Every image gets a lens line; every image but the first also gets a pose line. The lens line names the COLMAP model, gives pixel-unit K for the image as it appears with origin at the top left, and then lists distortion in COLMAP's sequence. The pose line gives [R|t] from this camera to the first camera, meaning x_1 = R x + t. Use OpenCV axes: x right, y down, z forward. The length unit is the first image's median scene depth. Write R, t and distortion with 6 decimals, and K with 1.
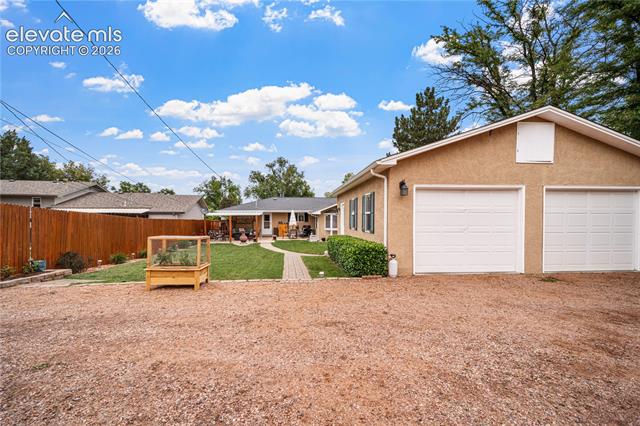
lens RADIAL K [[260.7, 0, 316.3], [0, 260.7, 222.4], [0, 0, 1]] dist [0.001966, 0.000191]
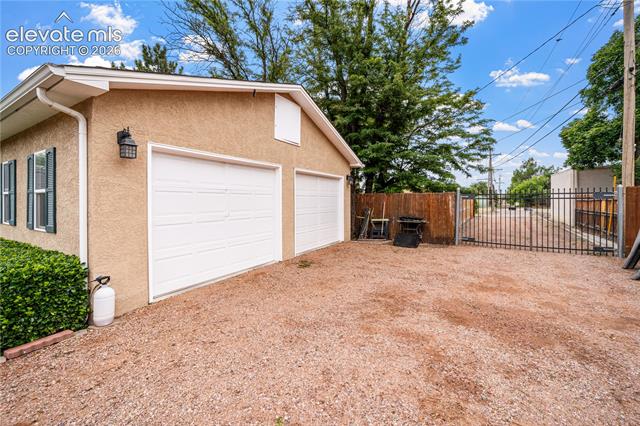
lens RADIAL K [[259.7, 0, 317.5], [0, 259.7, 202.5], [0, 0, 1]] dist [-0.000627, -0.000023]
pose [[0.574691, -0.010071, 0.818309, 0.082964], [0.013815, 0.999901, 0.002604, -0.007296], [-0.818254, 0.009808, 0.574773, 0.252605]]
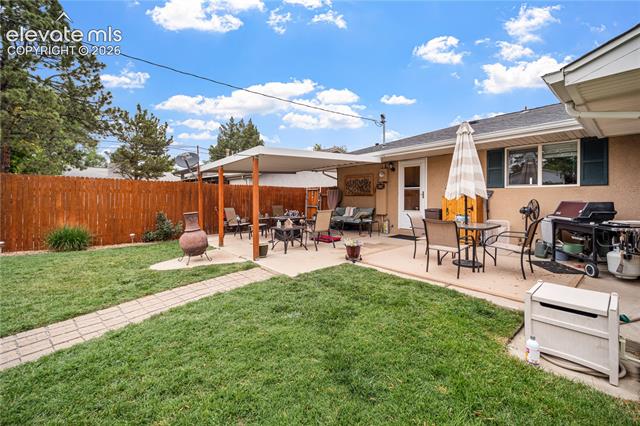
lens RADIAL K [[259.7, 0, 317.5], [0, 259.7, 202.5], [0, 0, 1]] dist [-0.000627, -0.000023]
pose [[0.524377, 0.015830, -0.851339, 0.047868], [-0.014496, 0.999848, 0.009663, 0.031133], [0.851363, 0.007274, 0.524527, 1.861969]]
